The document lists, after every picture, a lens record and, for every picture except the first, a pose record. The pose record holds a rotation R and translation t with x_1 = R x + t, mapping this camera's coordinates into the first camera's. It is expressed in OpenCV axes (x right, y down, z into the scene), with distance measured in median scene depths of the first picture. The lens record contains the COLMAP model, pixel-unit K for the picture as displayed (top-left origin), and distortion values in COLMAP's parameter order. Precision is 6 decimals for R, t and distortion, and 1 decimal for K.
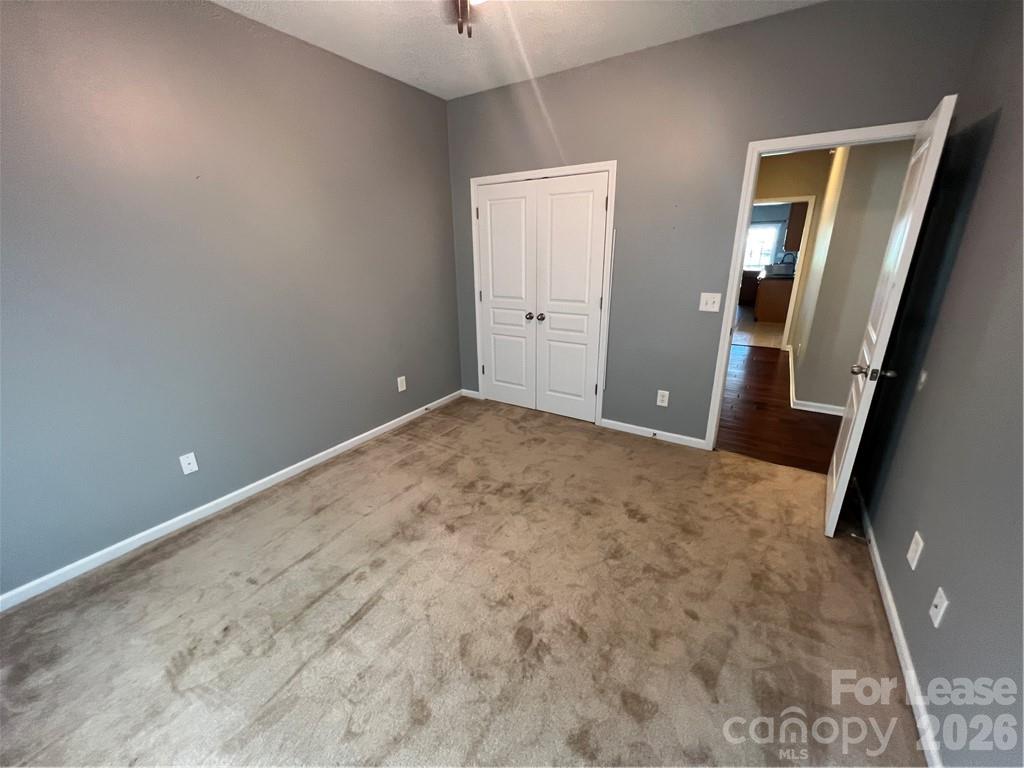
lens RADIAL K [[408.5, 0, 509.1], [0, 408.5, 386.1], [0, 0, 1]] dist [0.001515, 0.000476]
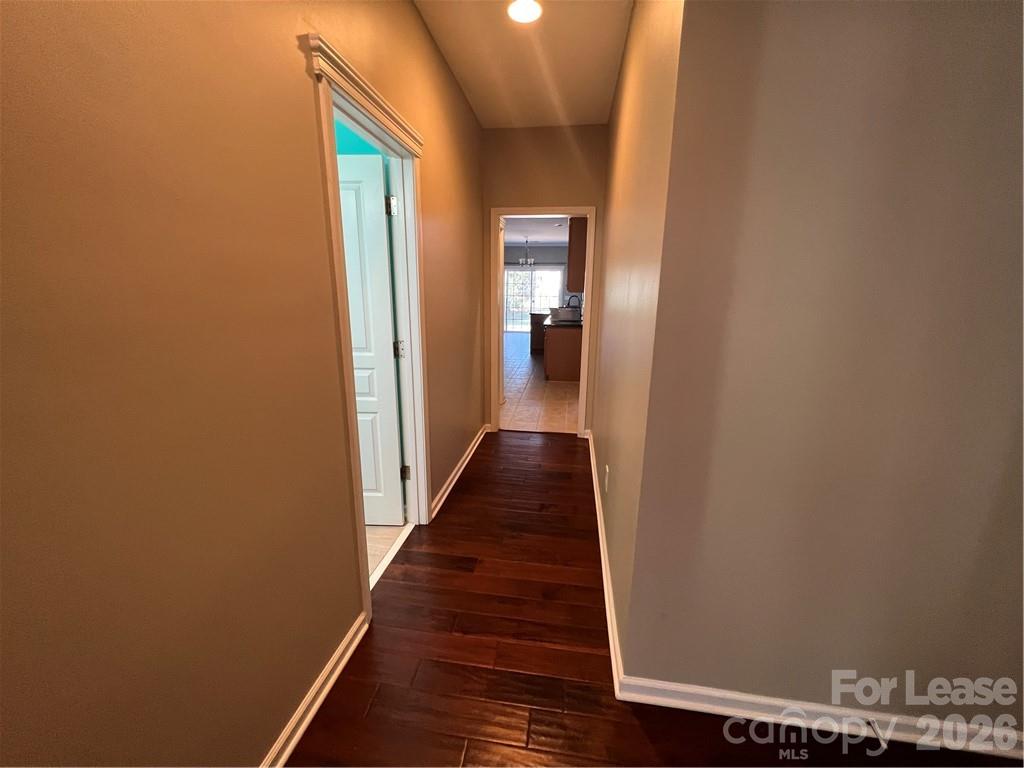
lens RADIAL K [[408.5, 0, 513.1], [0, 408.5, 384.6], [0, 0, 1]] dist [0.001515, 0.000476]
pose [[0.910067, -0.066238, 0.409135, 0.303328], [0.103659, 0.992150, -0.069948, -0.137436], [-0.401290, 0.106068, 0.909789, 0.430412]]
